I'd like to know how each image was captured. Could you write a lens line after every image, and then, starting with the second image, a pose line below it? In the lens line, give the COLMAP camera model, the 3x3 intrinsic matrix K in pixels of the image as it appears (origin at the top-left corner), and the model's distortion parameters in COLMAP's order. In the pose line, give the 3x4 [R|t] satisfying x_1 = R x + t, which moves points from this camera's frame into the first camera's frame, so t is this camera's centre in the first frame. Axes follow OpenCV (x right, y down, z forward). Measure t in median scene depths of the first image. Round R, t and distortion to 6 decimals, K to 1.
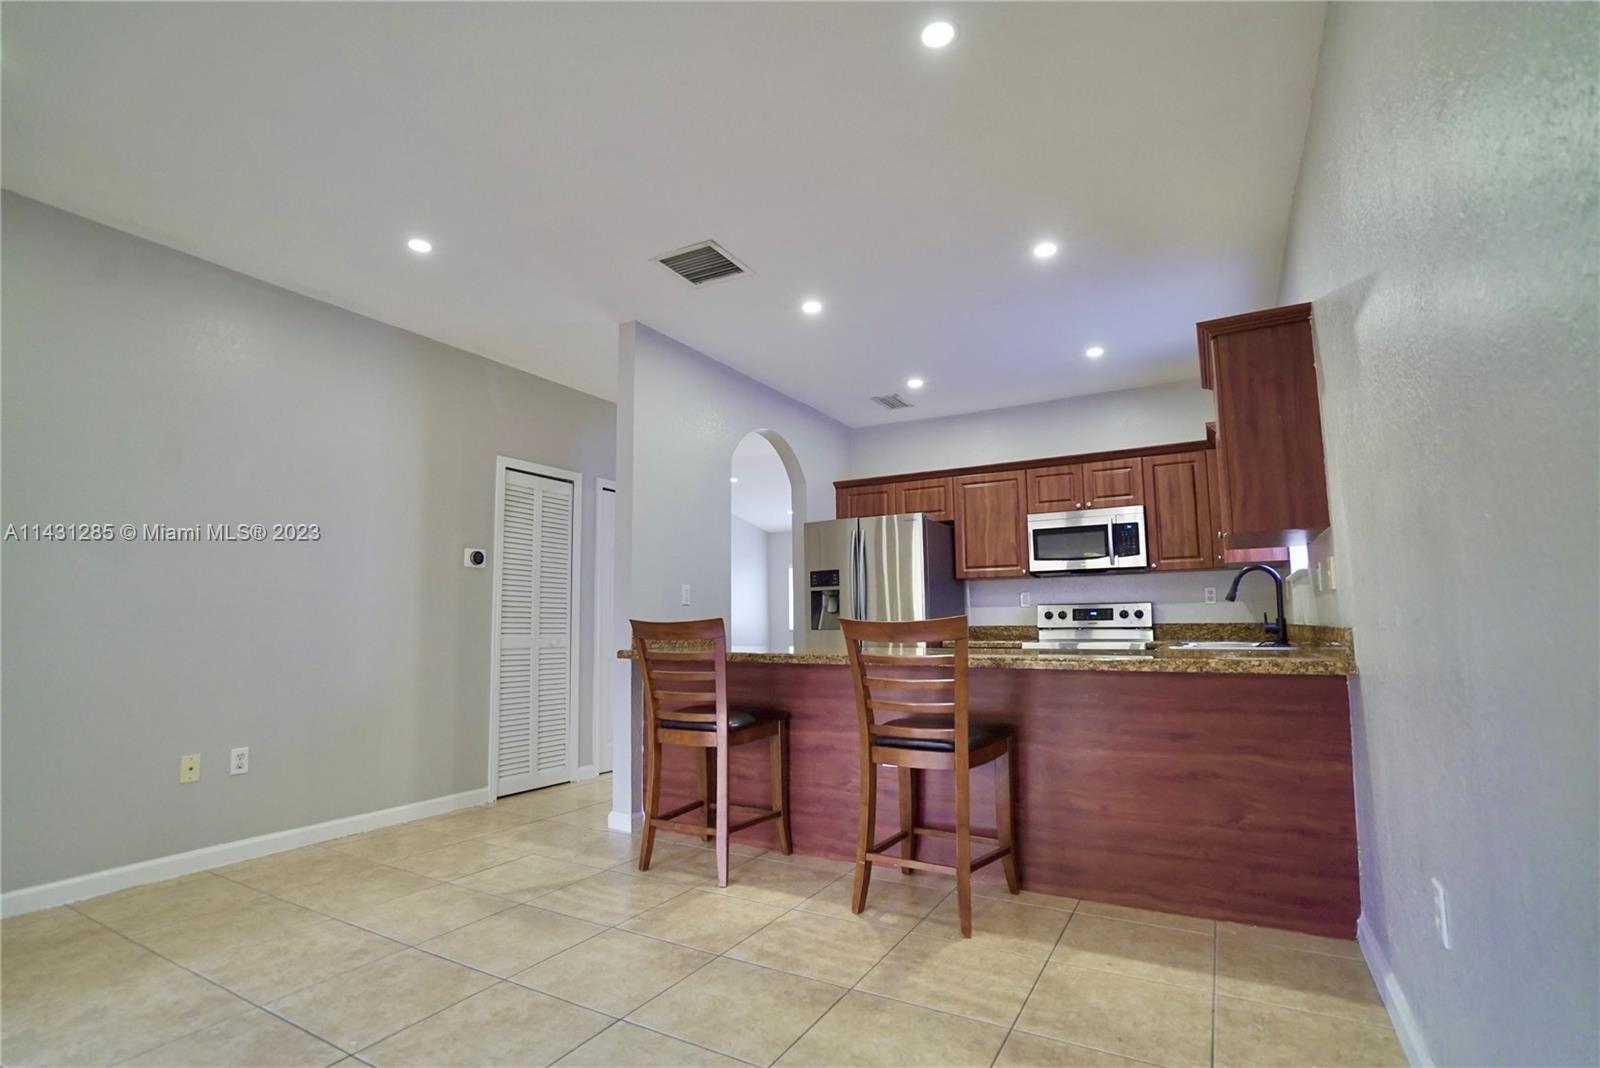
lens RADIAL K [[752.5, 0, 796.3], [0, 752.5, 545.7], [0, 0, 1]] dist [-0.054967, 0.019970]
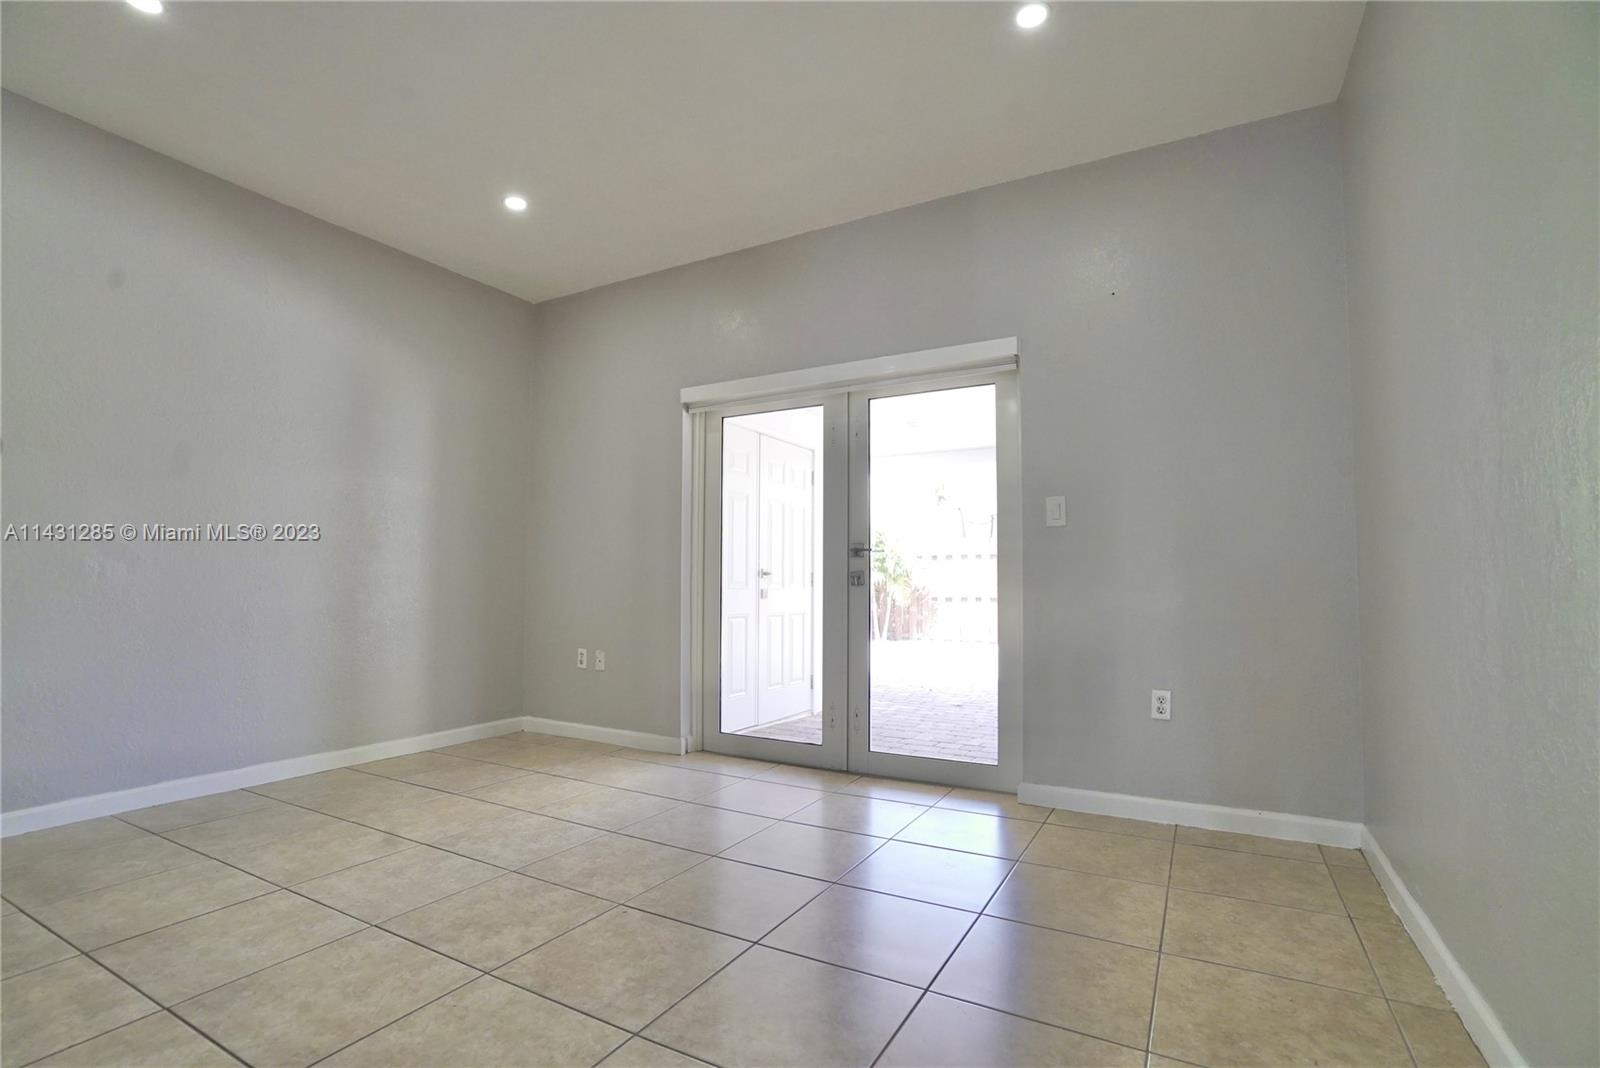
lens RADIAL K [[739.8, 0, 791.0], [0, 739.8, 549.1], [0, 0, 1]] dist [-0.057751, 0.018950]
pose [[-0.999974, 0.004647, -0.005436, -0.537409], [0.005414, 0.988551, -0.150787, 0.193050], [0.004673, -0.150813, -0.988551, 1.368039]]
